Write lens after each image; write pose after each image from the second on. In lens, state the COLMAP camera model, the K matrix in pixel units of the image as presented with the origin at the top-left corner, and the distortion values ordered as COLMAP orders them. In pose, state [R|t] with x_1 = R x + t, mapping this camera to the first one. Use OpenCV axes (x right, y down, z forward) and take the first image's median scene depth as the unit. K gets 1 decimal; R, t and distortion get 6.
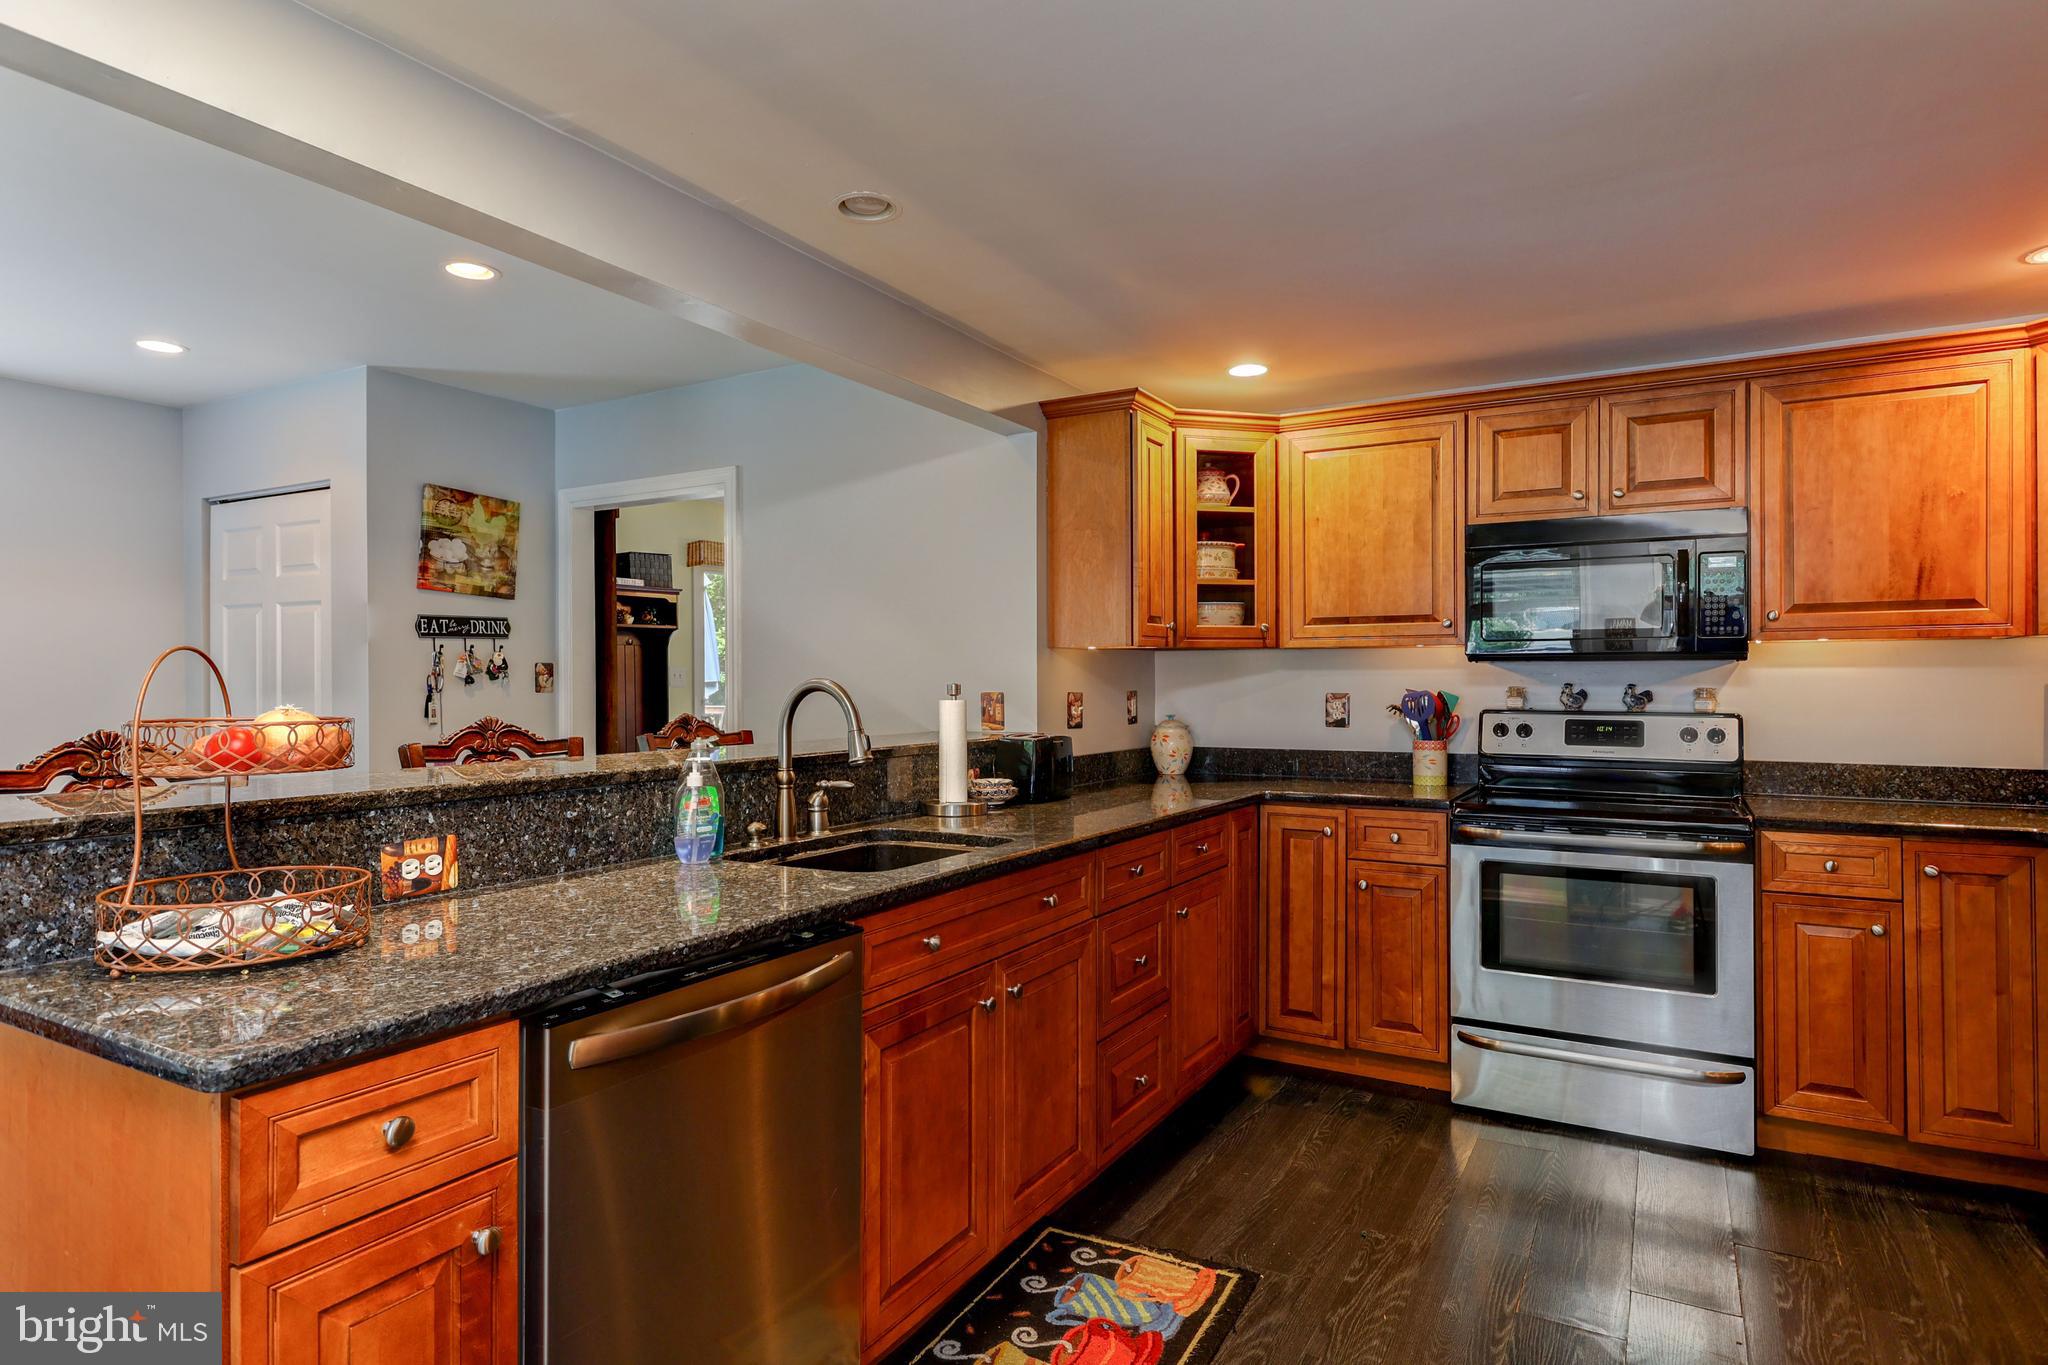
lens RADIAL K [[1129.0, 0, 1022.5], [0, 1129.0, 682.5], [0, 0, 1]] dist [0.000357, 0.002037]
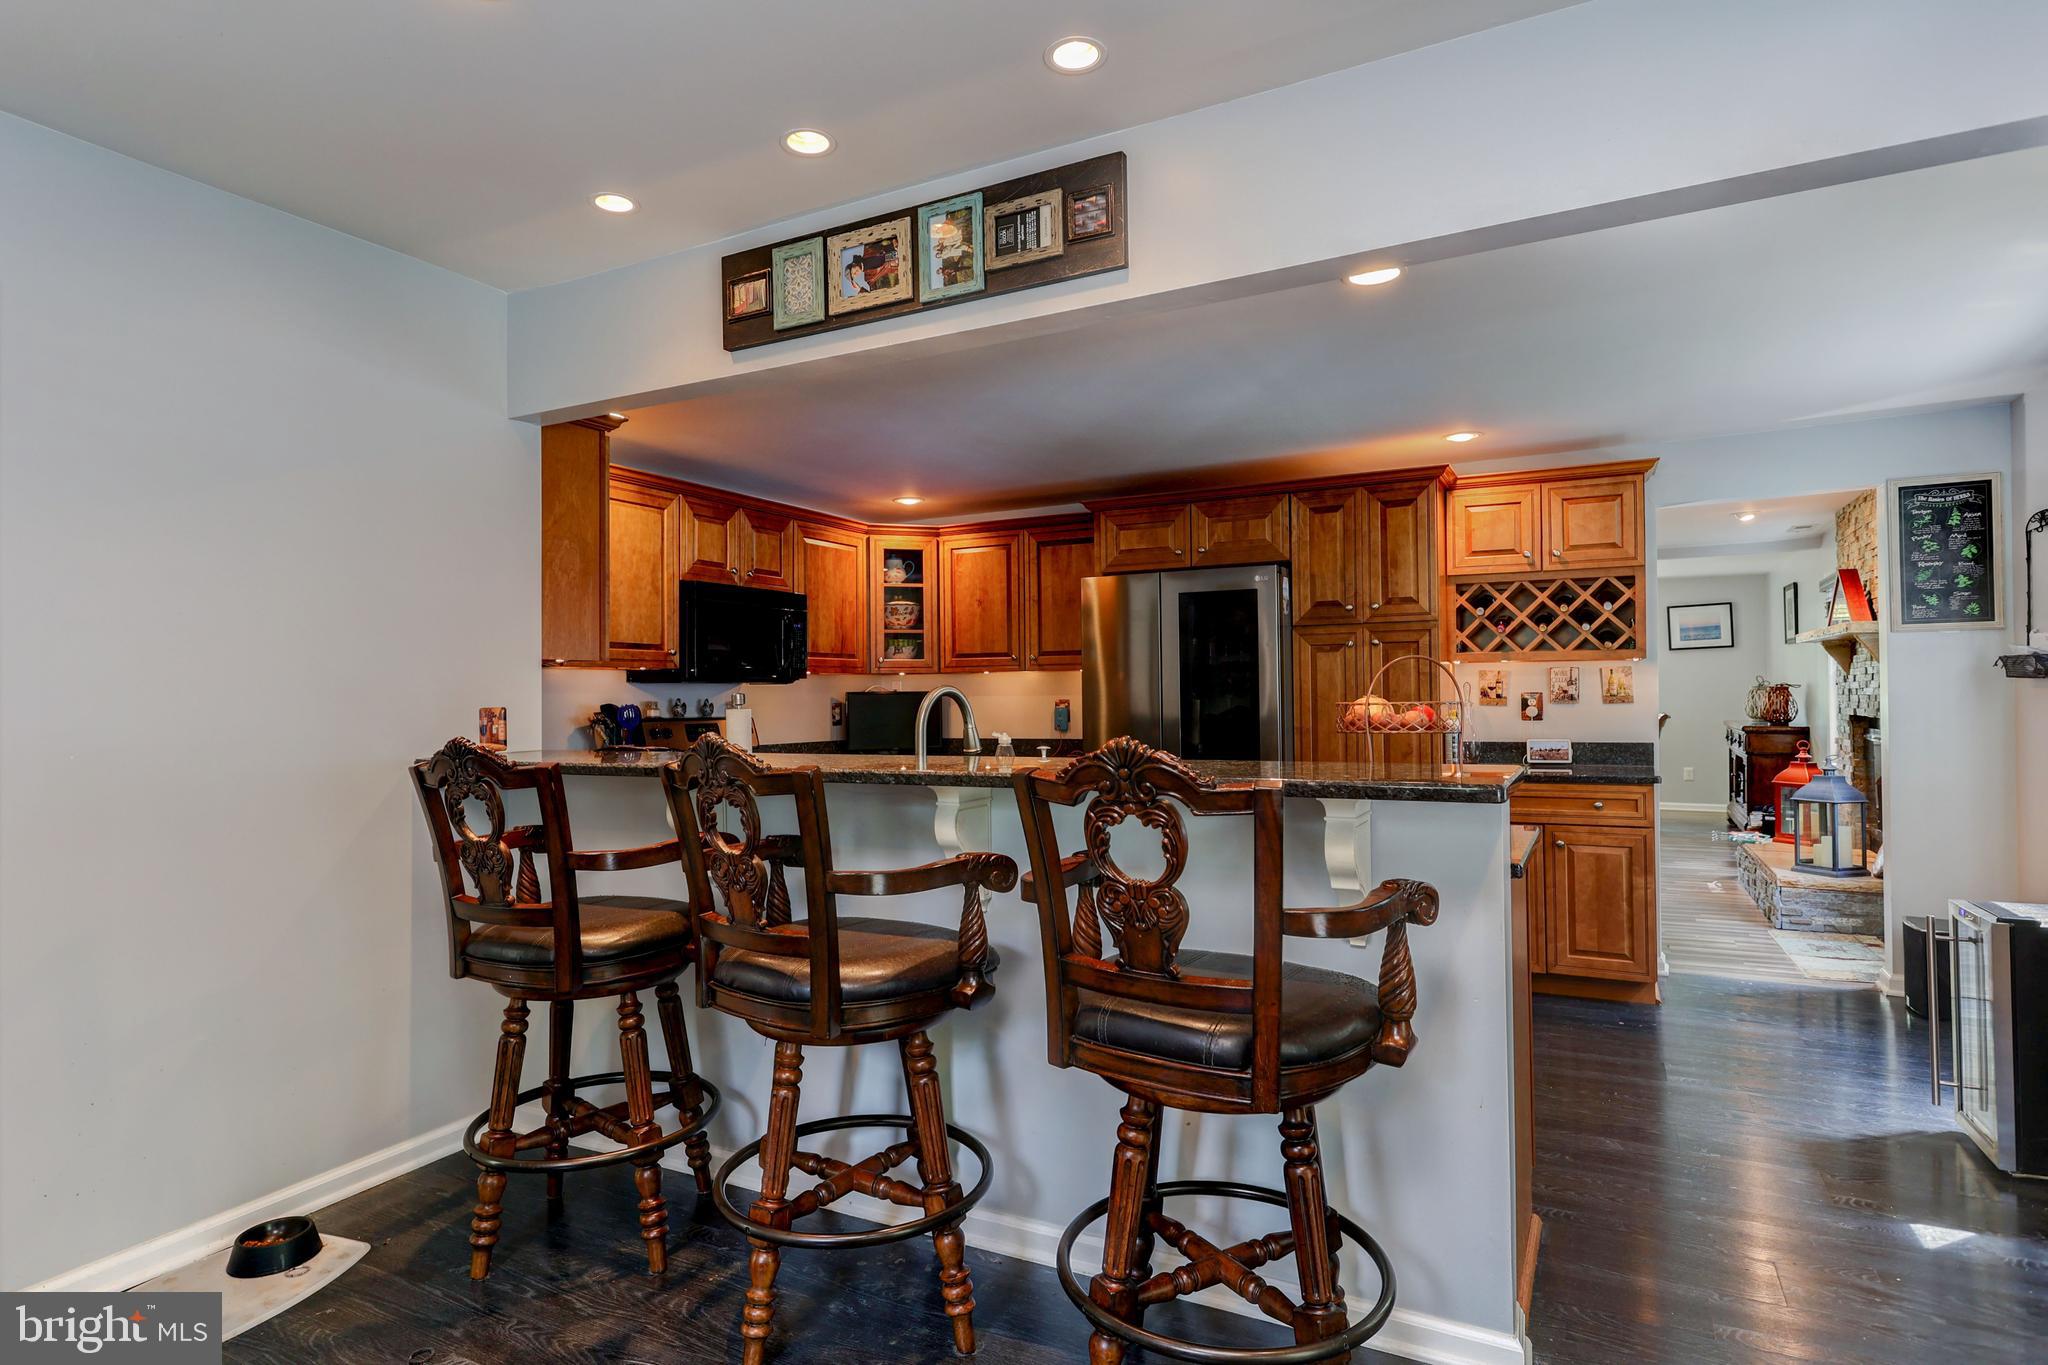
lens RADIAL K [[1129.0, 0, 1002.8], [0, 1129.0, 683.7], [0, 0, 1]] dist [0.000357, 0.002037]
pose [[-0.053357, 0.013557, 0.998483, -1.025495], [0.011593, 0.999849, -0.012956, 0.005933], [-0.998508, 0.010884, -0.053506, 0.744812]]
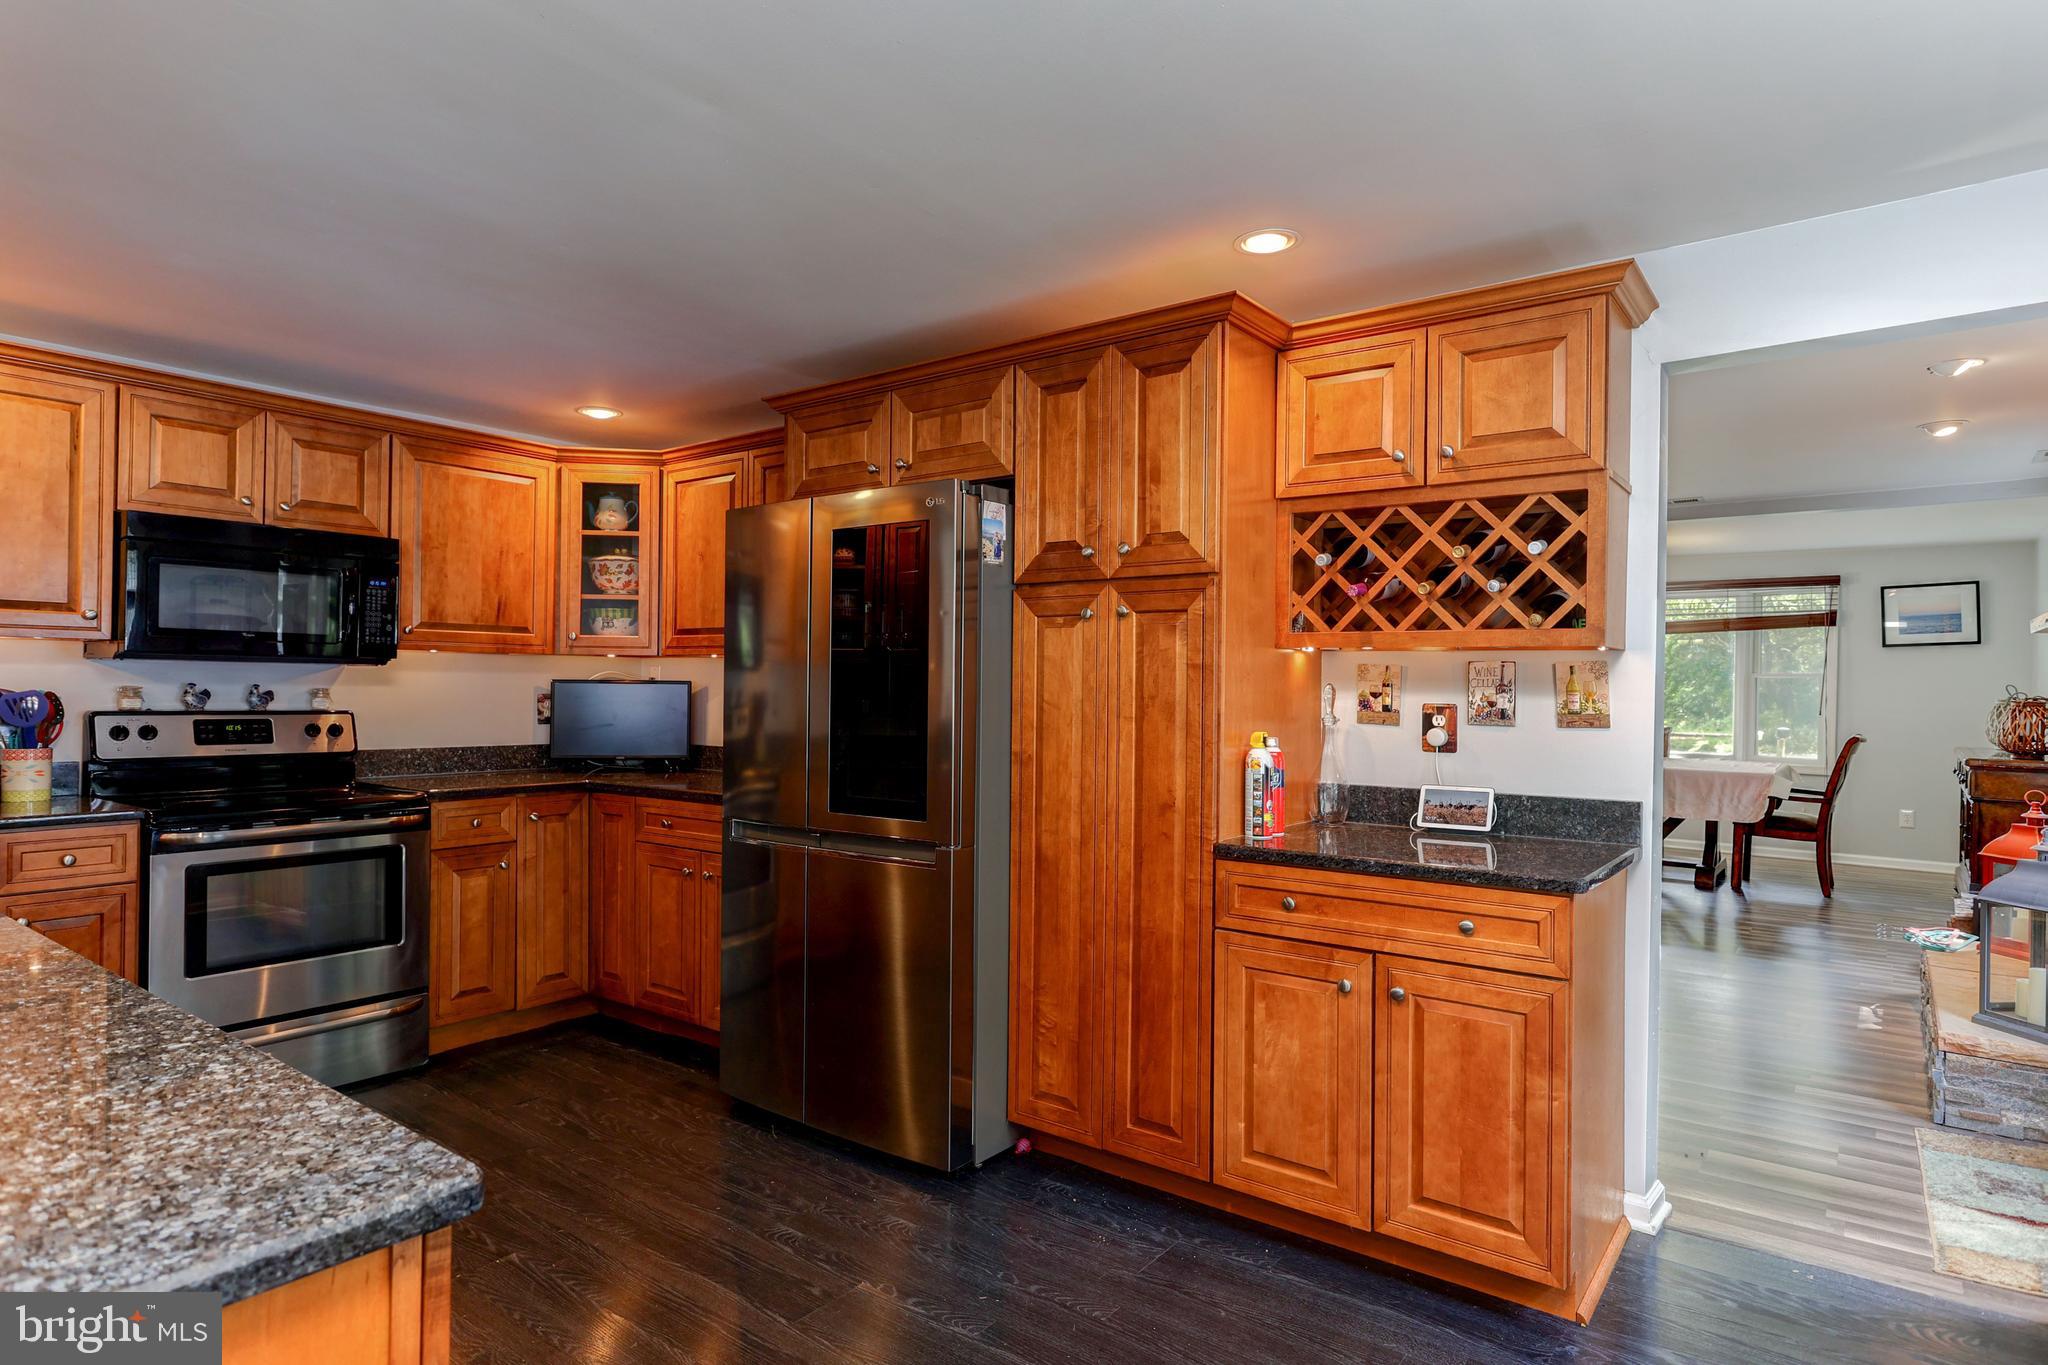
lens RADIAL K [[1129.0, 0, 1035.0], [0, 1129.0, 685.1], [0, 0, 1]] dist [0.000357, 0.002037]
pose [[0.114314, 0.004969, 0.993432, -0.458606], [-0.010484, 0.999938, -0.003795, -0.001513], [-0.993389, -0.009981, 0.114359, 0.170446]]
